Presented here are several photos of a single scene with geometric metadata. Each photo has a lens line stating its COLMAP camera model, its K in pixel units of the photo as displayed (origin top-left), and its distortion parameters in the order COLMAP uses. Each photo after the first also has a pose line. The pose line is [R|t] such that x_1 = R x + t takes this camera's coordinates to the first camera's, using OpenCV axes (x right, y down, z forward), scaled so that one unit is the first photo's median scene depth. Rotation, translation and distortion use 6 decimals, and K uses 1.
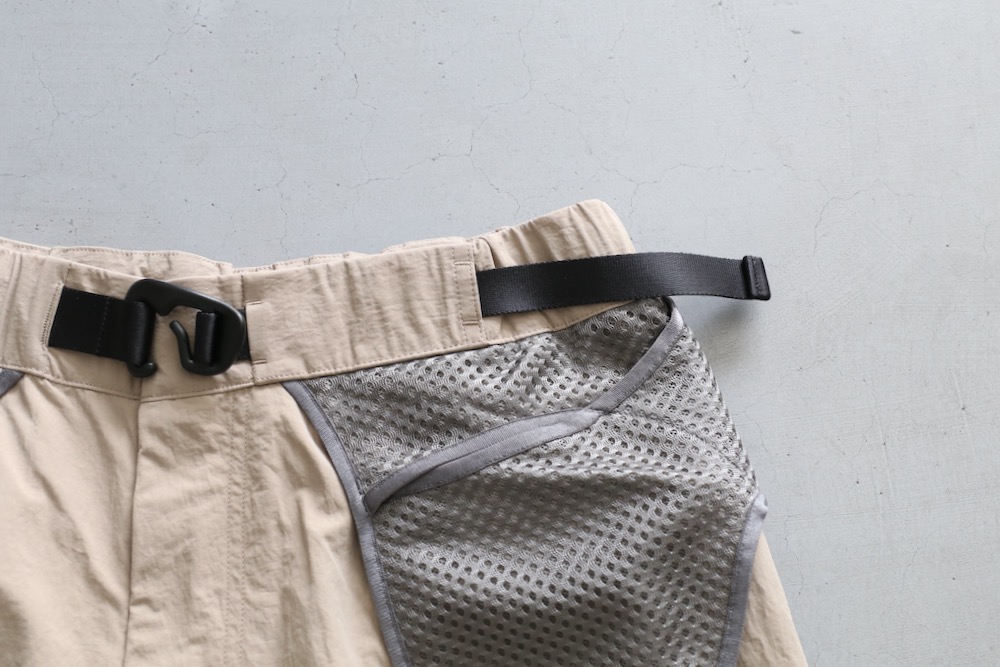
lens RADIAL K [[1337.0, 0, 500.0], [0, 1337.0, 333.5], [0, 0, 1]] dist [-0.097680, -0.009014]
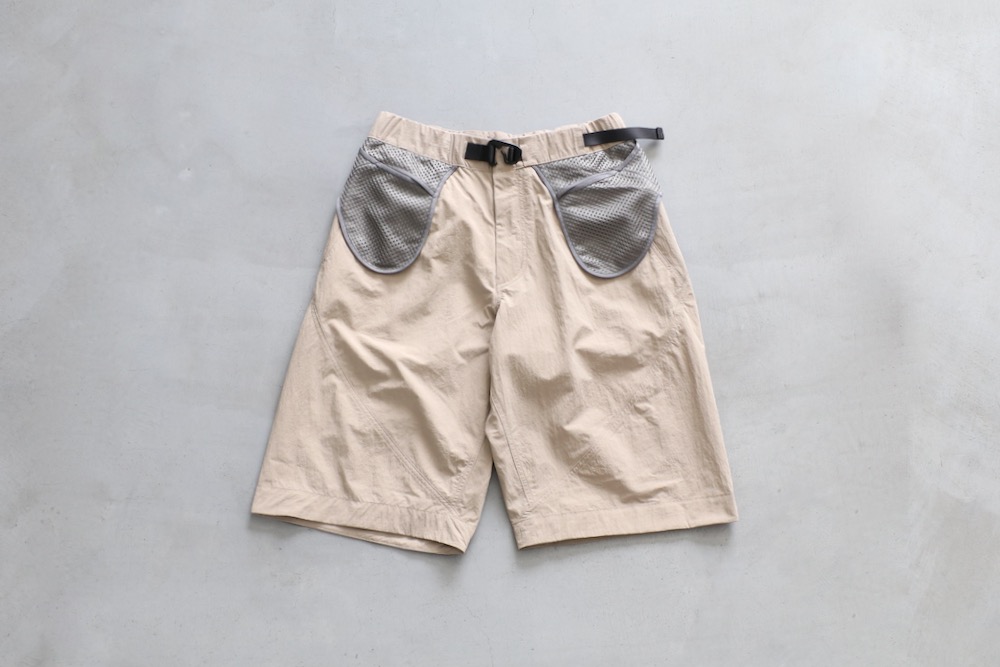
lens RADIAL K [[1141.3, 0, 503.2], [0, 1141.3, 295.4], [0, 0, 1]] dist [-0.015113, -0.004392]
pose [[0.999422, -0.032600, -0.009667, -0.224007], [0.033322, 0.995611, 0.087455, 0.115168], [0.006773, -0.087727, 0.996122, -2.199506]]
